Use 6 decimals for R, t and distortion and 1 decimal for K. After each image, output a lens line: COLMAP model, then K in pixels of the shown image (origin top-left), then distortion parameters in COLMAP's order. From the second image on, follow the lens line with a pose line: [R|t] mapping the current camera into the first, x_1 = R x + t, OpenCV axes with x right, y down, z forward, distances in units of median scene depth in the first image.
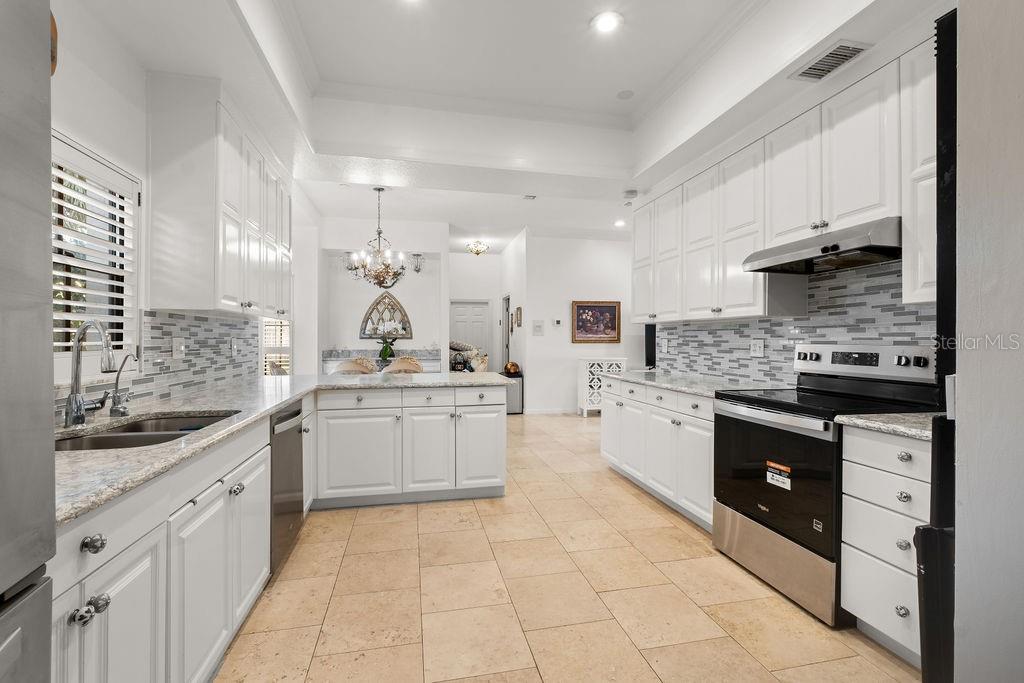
lens RADIAL K [[453.3, 0, 507.8], [0, 453.3, 343.0], [0, 0, 1]] dist [-0.002683, -0.000193]
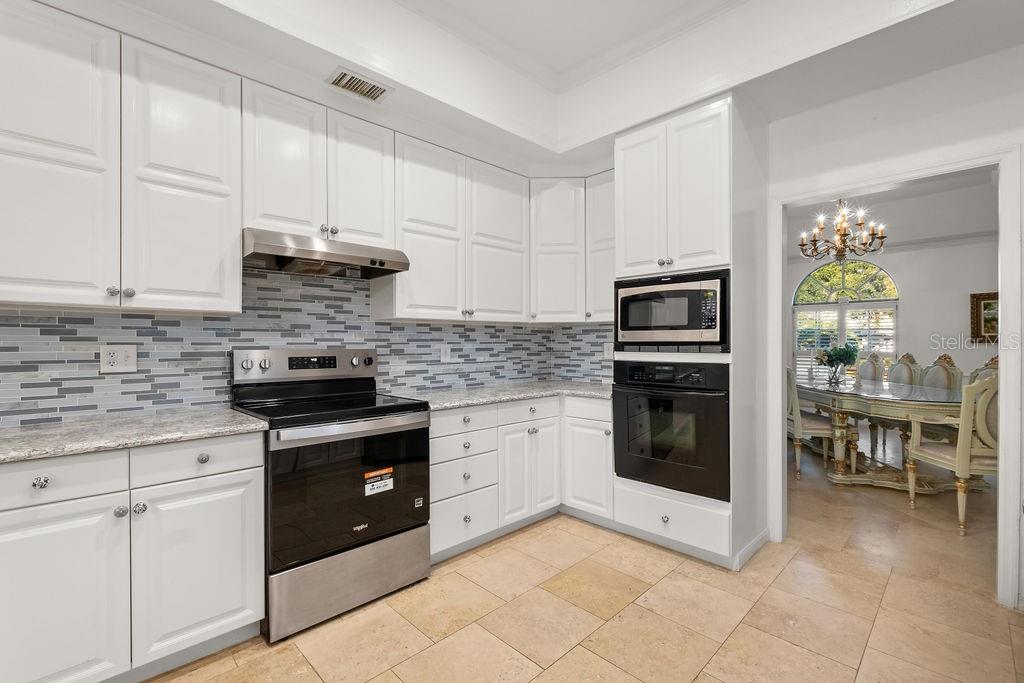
lens RADIAL K [[453.3, 0, 507.8], [0, 453.3, 343.0], [0, 0, 1]] dist [-0.002683, -0.000193]
pose [[-0.533308, -0.002680, 0.845917, -0.325899], [0.005193, 0.999966, 0.006442, -0.013802], [-0.845905, 0.007828, -0.533276, 1.069934]]
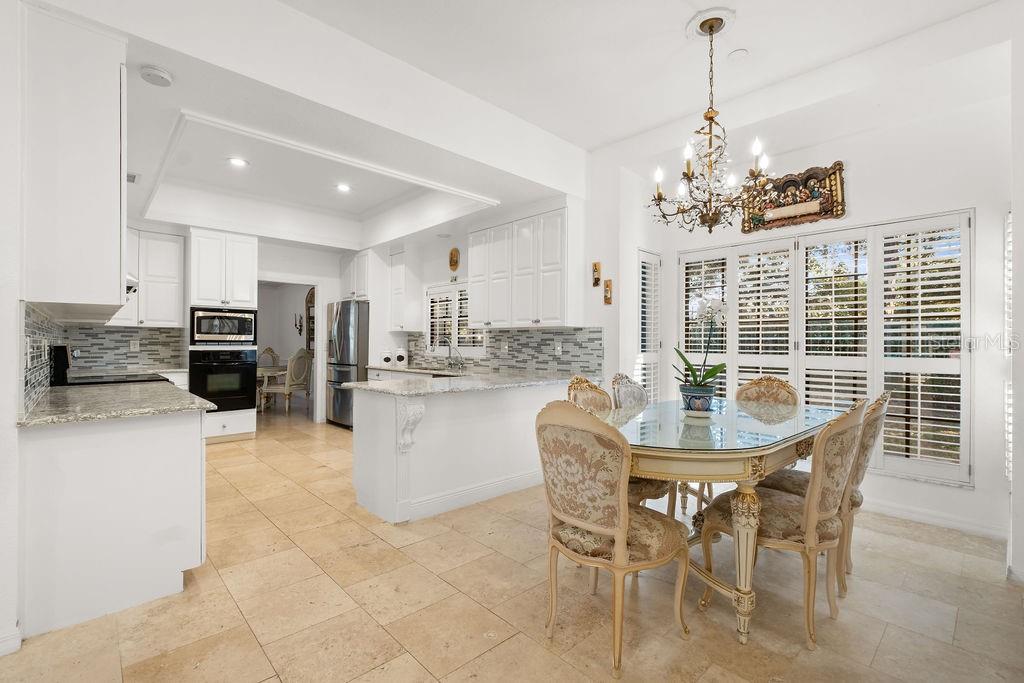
lens RADIAL K [[453.3, 0, 507.8], [0, 453.3, 343.0], [0, 0, 1]] dist [-0.002683, -0.000193]
pose [[-0.859773, -0.008340, -0.510609, 0.286726], [-0.009585, 0.999954, -0.000193, -0.007818], [0.510587, 0.004728, -0.859813, 2.705464]]
